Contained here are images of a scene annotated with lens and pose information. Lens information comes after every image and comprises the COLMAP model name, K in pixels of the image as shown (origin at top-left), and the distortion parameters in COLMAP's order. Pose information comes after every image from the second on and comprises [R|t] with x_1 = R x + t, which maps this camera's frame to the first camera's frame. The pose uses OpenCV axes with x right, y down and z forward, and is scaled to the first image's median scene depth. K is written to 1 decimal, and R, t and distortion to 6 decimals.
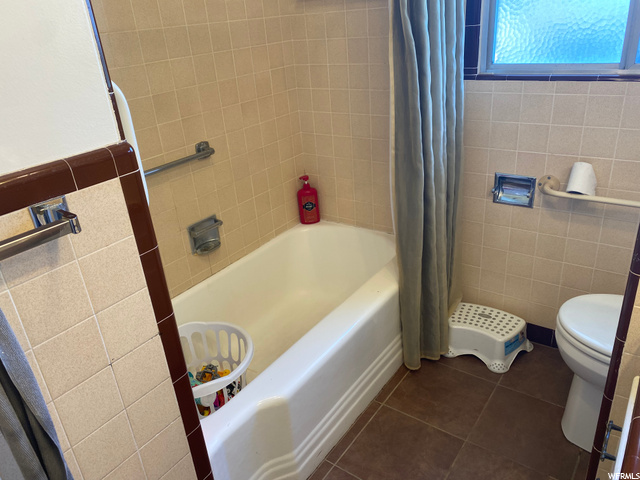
lens RADIAL K [[484.8, 0, 320.0], [0, 484.8, 240.0], [0, 0, 1]] dist [0.005815, 0.003083]
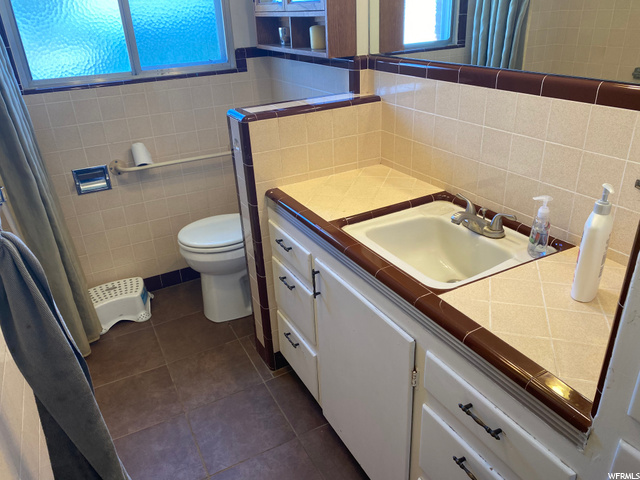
lens RADIAL K [[484.8, 0, 320.0], [0, 484.8, 240.0], [0, 0, 1]] dist [0.005815, 0.003083]
pose [[0.438171, -0.336727, 0.833439, -0.432023], [0.391059, 0.906254, 0.160551, 0.064992], [-0.809369, 0.255575, 0.528775, -0.073655]]
